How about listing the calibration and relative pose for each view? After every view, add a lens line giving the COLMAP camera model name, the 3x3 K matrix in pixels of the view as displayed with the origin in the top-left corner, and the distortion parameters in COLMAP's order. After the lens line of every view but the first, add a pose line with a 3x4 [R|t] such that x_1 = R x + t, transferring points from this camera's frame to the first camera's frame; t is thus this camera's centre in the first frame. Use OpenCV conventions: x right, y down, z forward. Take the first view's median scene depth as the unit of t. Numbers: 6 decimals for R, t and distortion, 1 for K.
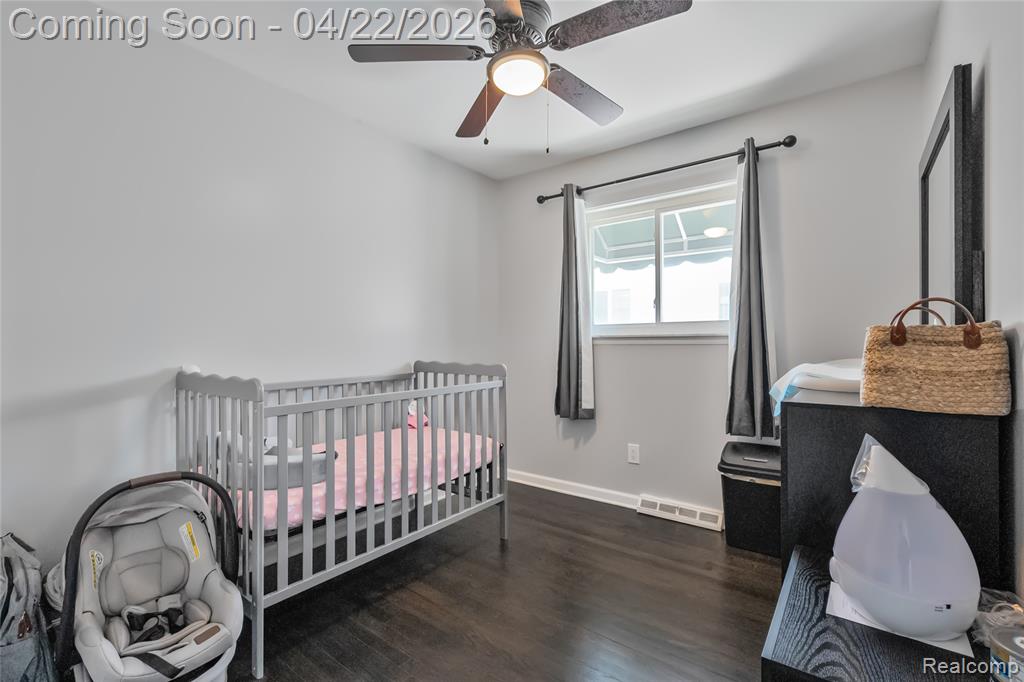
lens RADIAL K [[455.5, 0, 512.4], [0, 455.5, 341.0], [0, 0, 1]] dist [-0.012623, 0.001264]
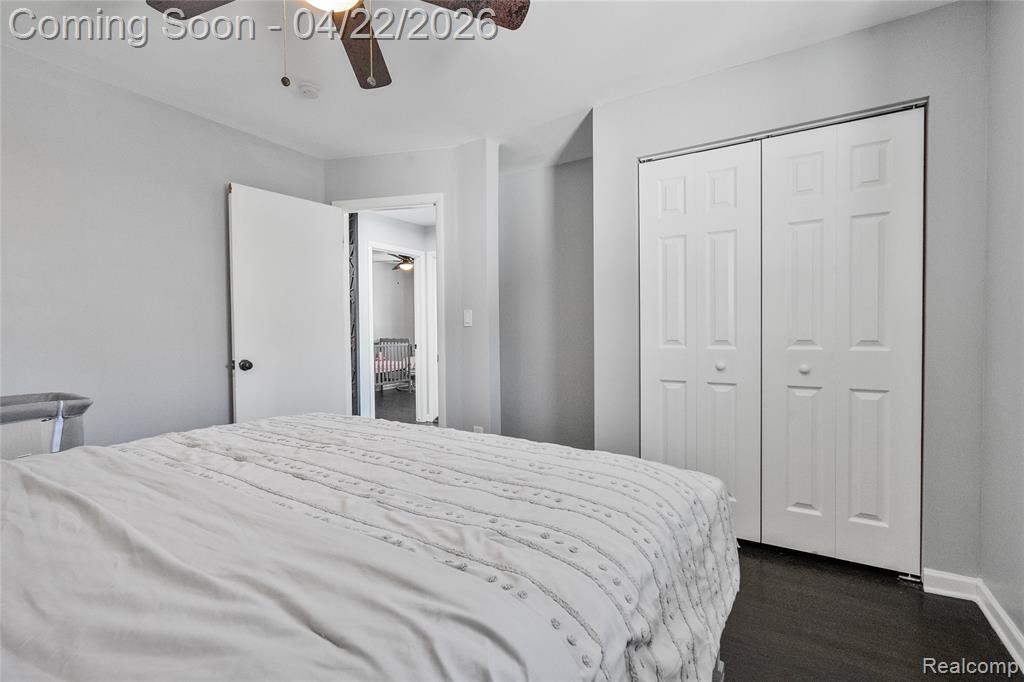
lens RADIAL K [[455.5, 0, 510.0], [0, 455.5, 338.4], [0, 0, 1]] dist [-0.012623, 0.001264]
pose [[0.996016, -0.004655, 0.089055, 0.381797], [0.002888, 0.999797, 0.019960, -0.008347], [-0.089129, -0.019624, 0.995827, -2.122849]]
